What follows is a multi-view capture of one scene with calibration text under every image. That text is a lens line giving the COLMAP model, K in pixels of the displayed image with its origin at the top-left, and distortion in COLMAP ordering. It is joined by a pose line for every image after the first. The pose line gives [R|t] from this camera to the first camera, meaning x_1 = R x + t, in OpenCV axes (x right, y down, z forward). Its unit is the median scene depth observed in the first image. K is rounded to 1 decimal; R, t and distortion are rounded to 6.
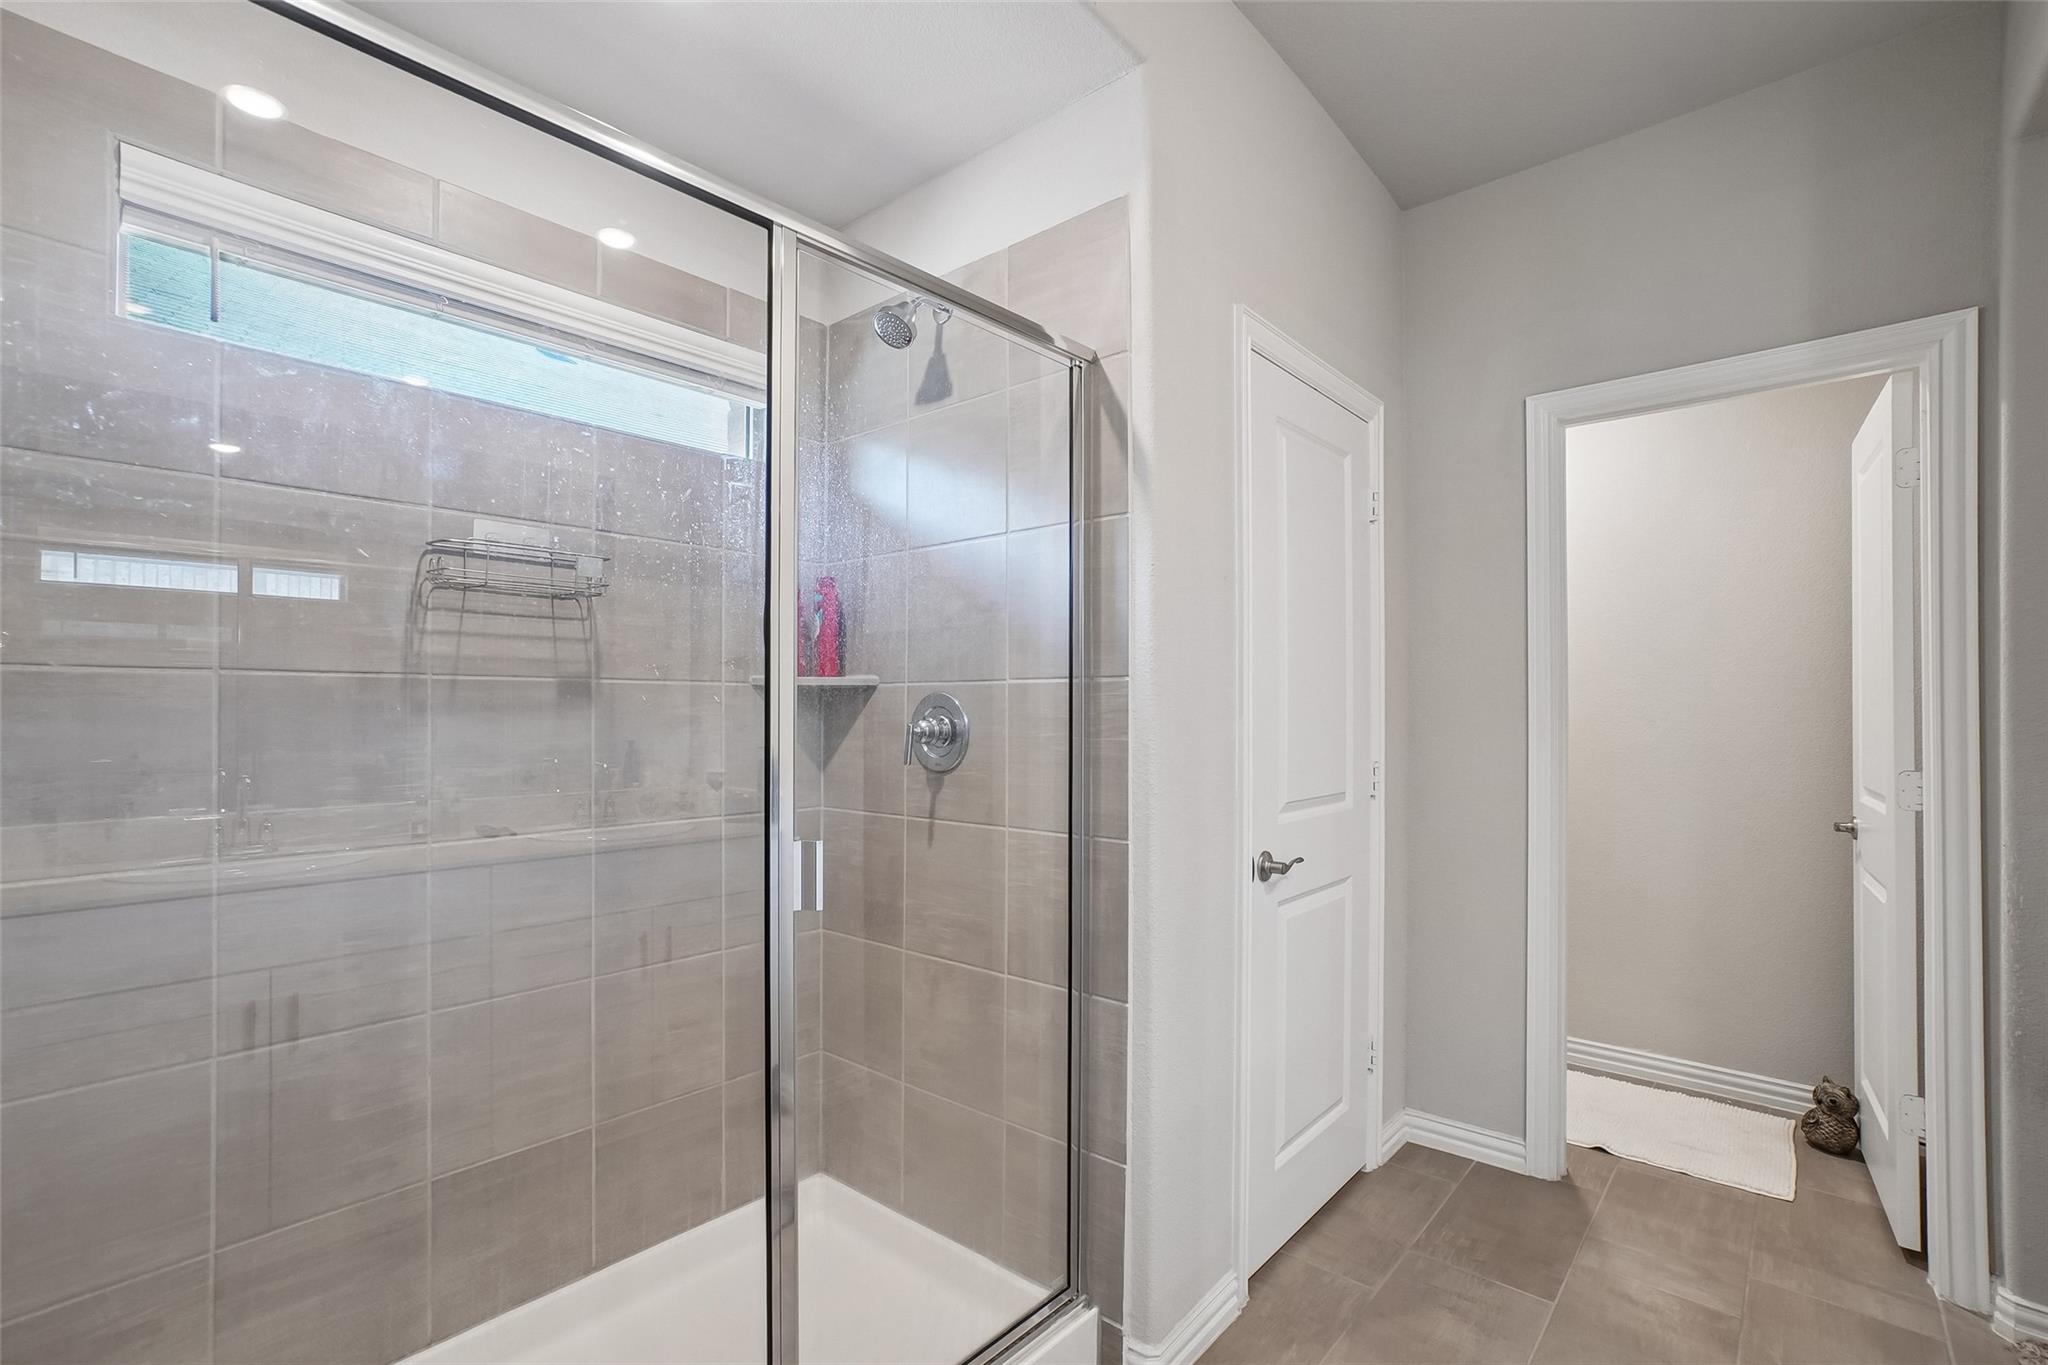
lens RADIAL K [[937.6, 0, 1027.3], [0, 937.6, 692.6], [0, 0, 1]] dist [-0.054845, 0.022028]
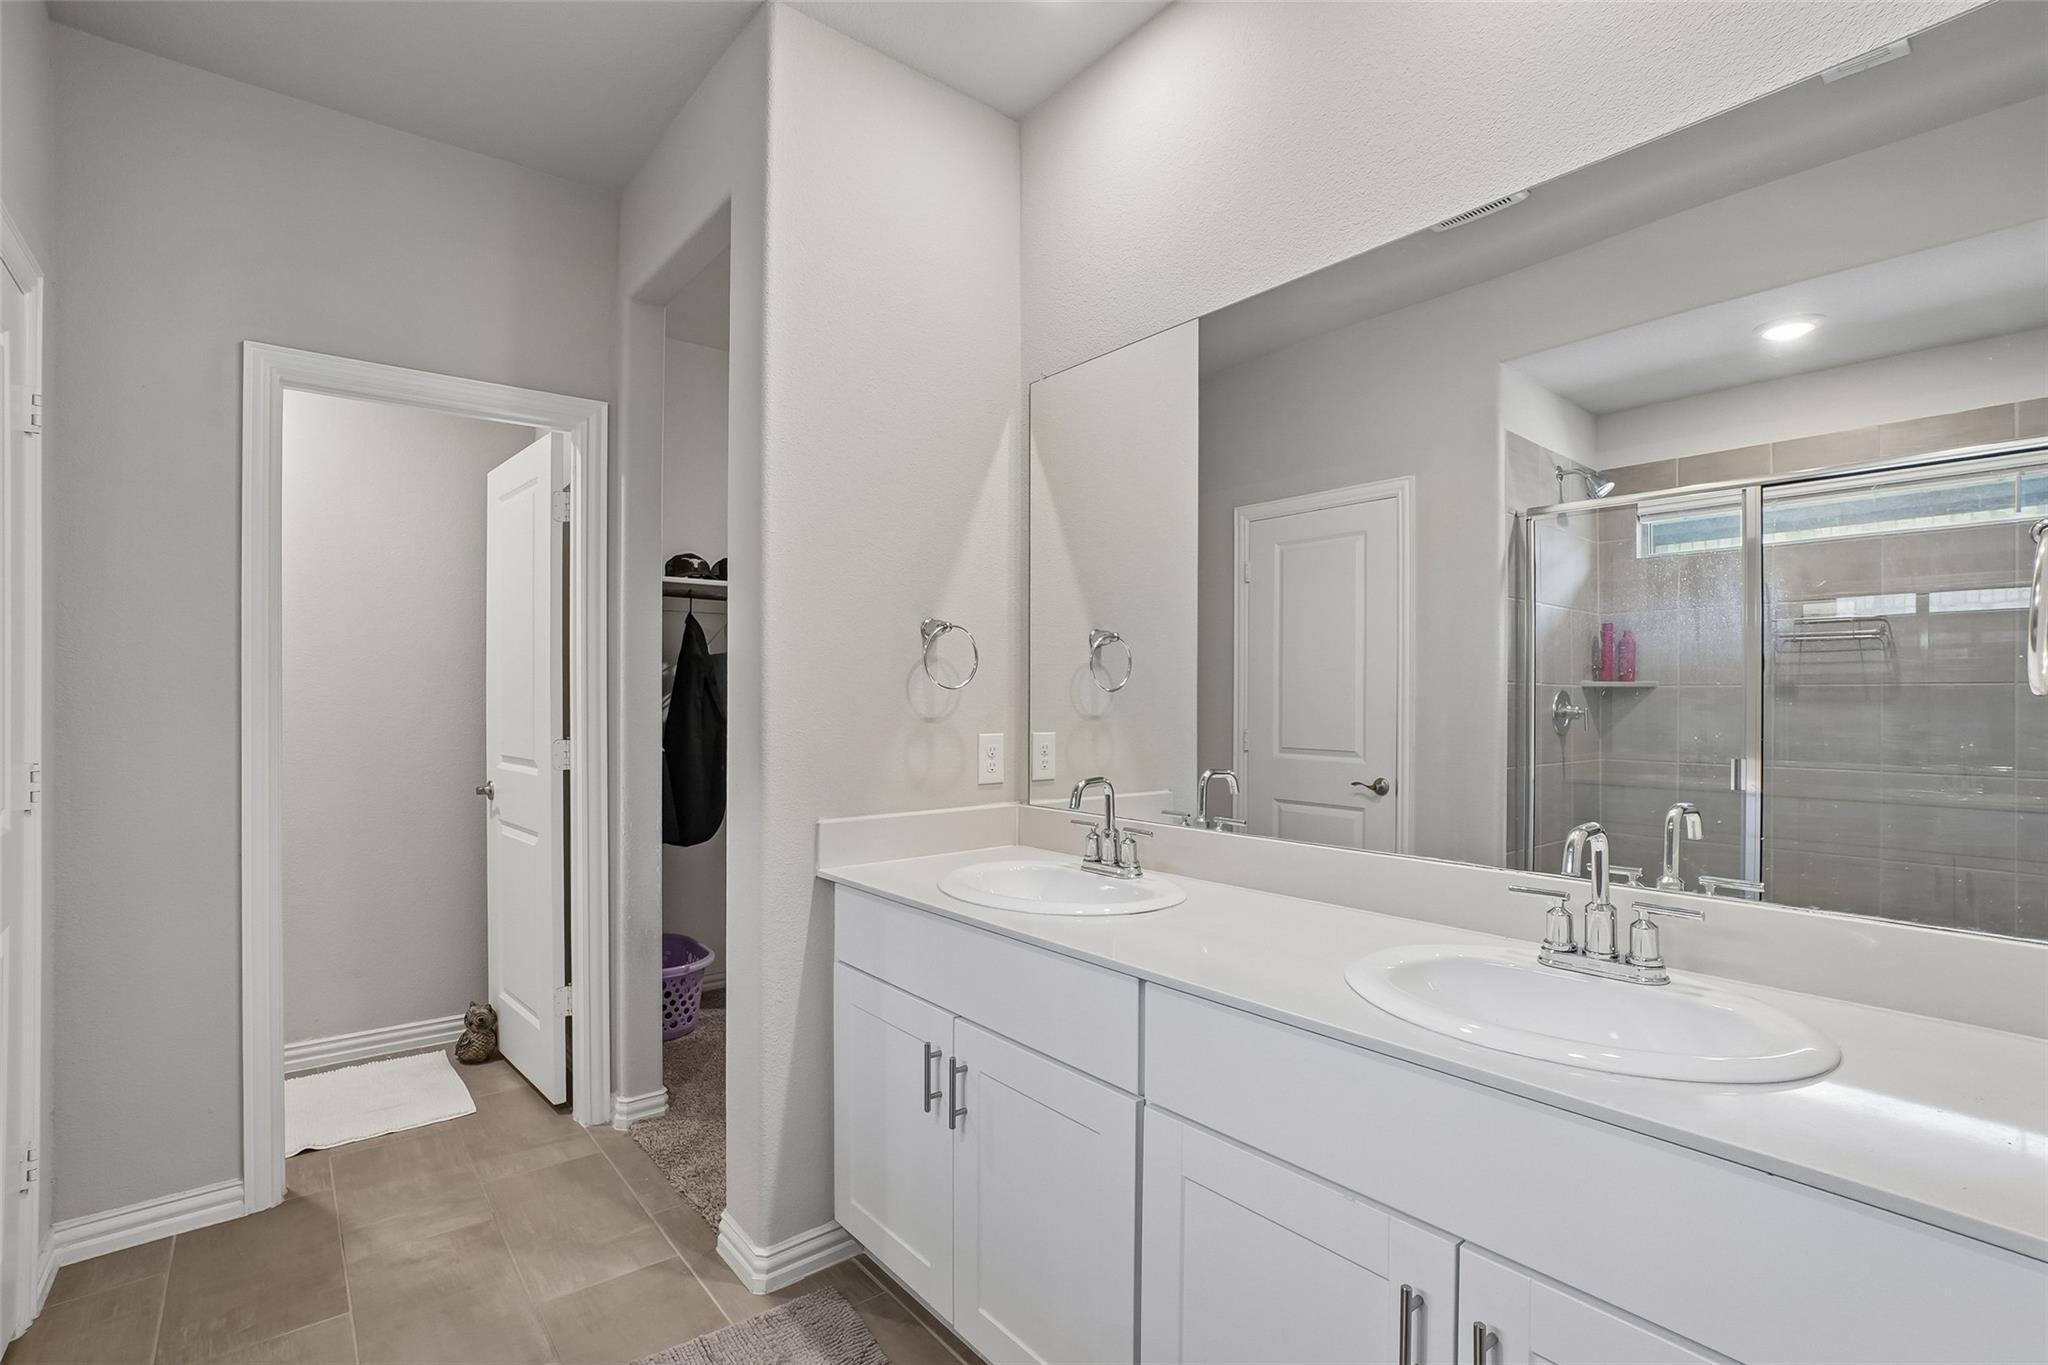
lens RADIAL K [[902.2, 0, 1024.0], [0, 902.2, 682.5], [0, 0, 1]] dist [-0.073013, 0.016686]
pose [[0.147206, 0.009389, 0.989061, -0.160048], [-0.016804, 0.999834, -0.006990, 0.001424], [-0.988963, -0.015591, 0.147339, 0.137986]]
